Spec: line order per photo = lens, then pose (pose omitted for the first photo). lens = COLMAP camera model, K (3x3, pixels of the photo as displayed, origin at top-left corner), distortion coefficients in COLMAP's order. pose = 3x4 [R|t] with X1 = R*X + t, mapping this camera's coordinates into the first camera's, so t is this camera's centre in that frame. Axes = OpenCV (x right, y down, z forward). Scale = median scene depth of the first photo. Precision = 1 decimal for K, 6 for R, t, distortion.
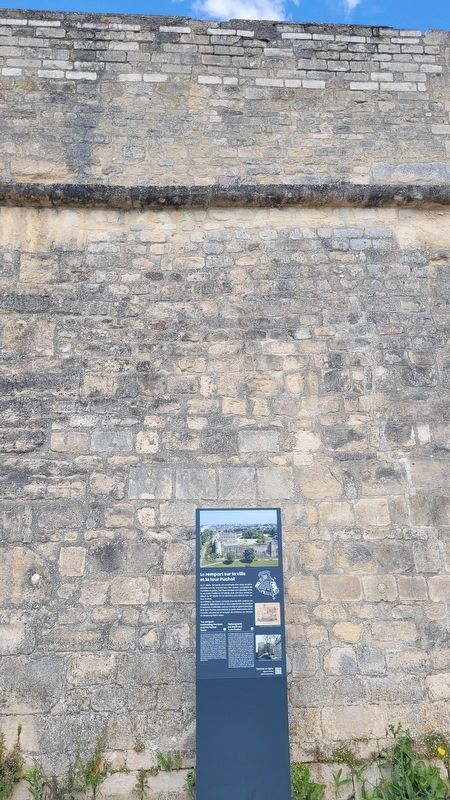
lens RADIAL K [[574.9, 0, 223.7], [0, 574.9, 398.6], [0, 0, 1]] dist [0.012166, -0.029590]
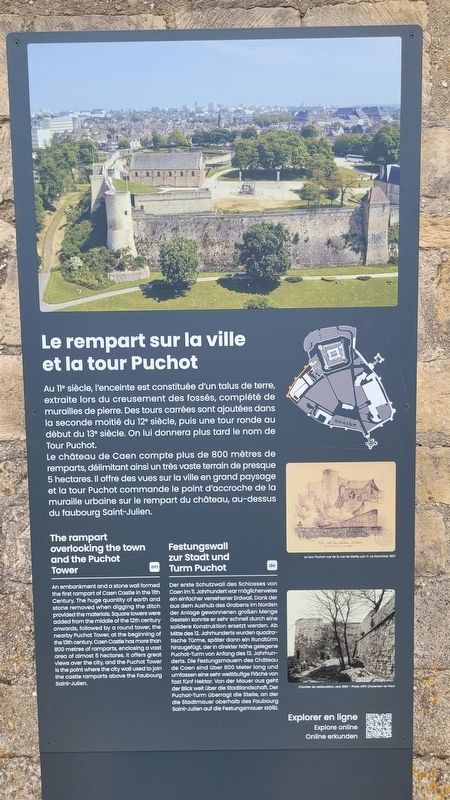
lens RADIAL K [[574.9, 0, 223.7], [0, 574.9, 400.7], [0, 0, 1]] dist [0.012166, -0.029590]
pose [[0.998774, 0.001957, -0.049471, 0.040362], [0.013105, 0.953128, 0.302282, 0.260438], [0.047744, -0.302560, 0.951934, 0.783337]]
